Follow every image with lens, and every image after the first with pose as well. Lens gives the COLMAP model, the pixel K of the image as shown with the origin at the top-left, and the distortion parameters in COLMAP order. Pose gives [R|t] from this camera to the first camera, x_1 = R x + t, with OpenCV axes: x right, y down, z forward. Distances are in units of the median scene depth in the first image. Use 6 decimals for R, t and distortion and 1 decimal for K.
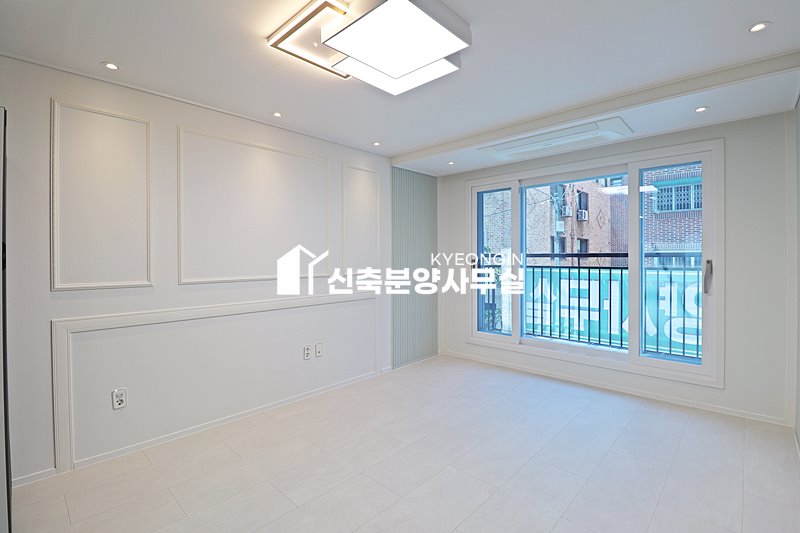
lens RADIAL K [[366.2, 0, 399.8], [0, 366.2, 259.6], [0, 0, 1]] dist [0.000627, -0.015020]
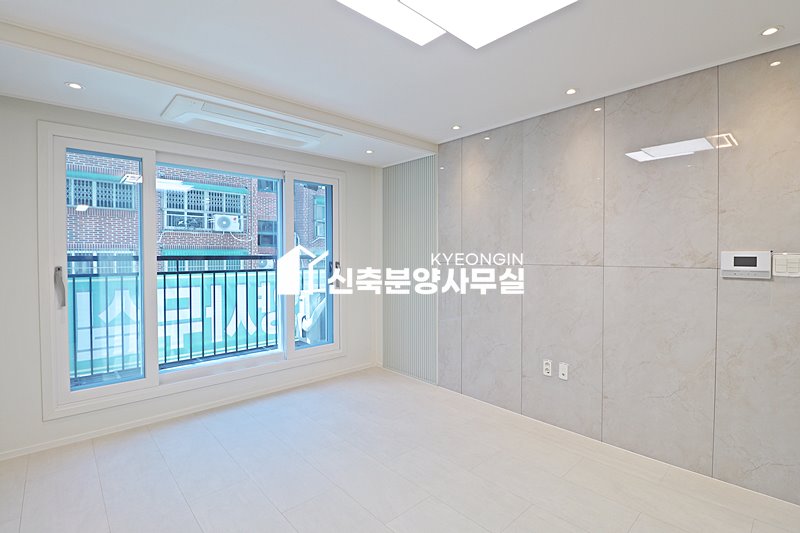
lens RADIAL K [[371.7, 0, 401.2], [0, 371.7, 260.5], [0, 0, 1]] dist [0.000397, -0.015434]
pose [[0.071327, -0.010170, 0.997401, -0.326856], [0.011494, 0.999890, 0.009374, -0.008609], [-0.997387, 0.010795, 0.071436, 0.454625]]
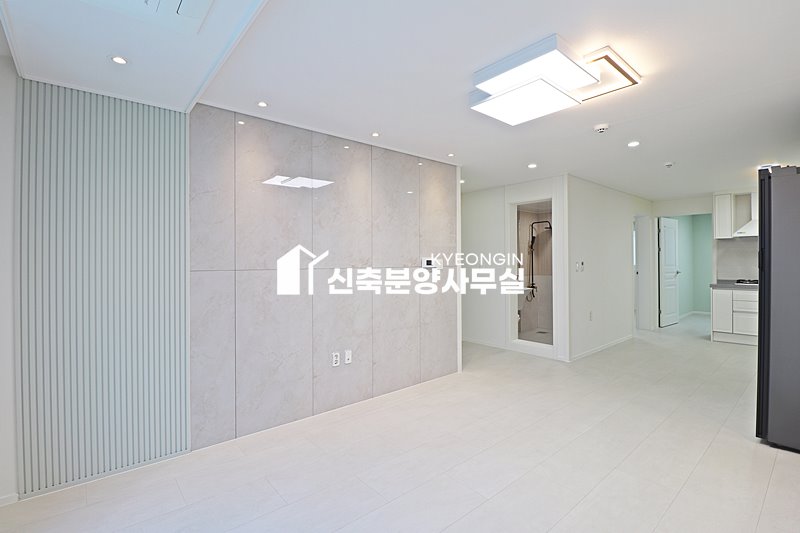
lens RADIAL K [[371.7, 0, 401.2], [0, 371.7, 260.5], [0, 0, 1]] dist [0.000397, -0.015434]
pose [[-0.993544, 0.012412, 0.112769, 0.122321], [0.013291, 0.999887, 0.007050, -0.011157], [-0.112669, 0.008503, -0.993596, 0.963100]]
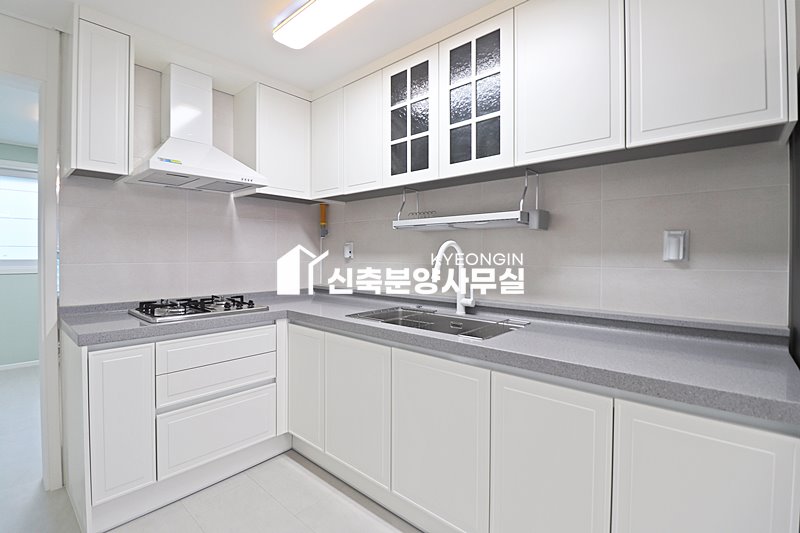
lens RADIAL K [[375.8, 0, 397.1], [0, 375.8, 256.1], [0, 0, 1]] dist [0.001057, -0.013755]
pose [[0.015680, 0.011986, -0.999805, -0.481280], [-0.012468, 0.999853, 0.011791, 0.017066], [0.999799, 0.012281, 0.015827, -0.189975]]
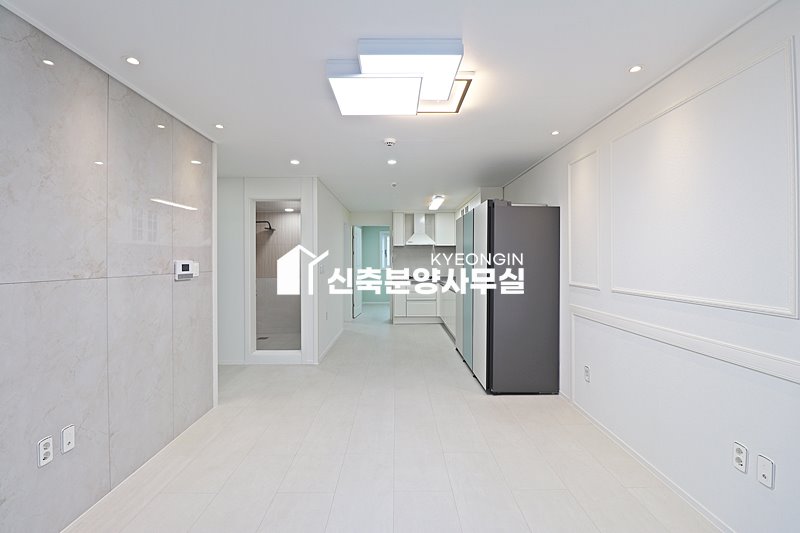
lens RADIAL K [[366.2, 0, 399.8], [0, 366.2, 259.6], [0, 0, 1]] dist [0.000627, -0.015020]
pose [[-0.722794, 0.008555, -0.691011, 0.325027], [0.002184, 0.999947, 0.010095, -0.018083], [0.691060, 0.005788, -0.722774, 0.779442]]
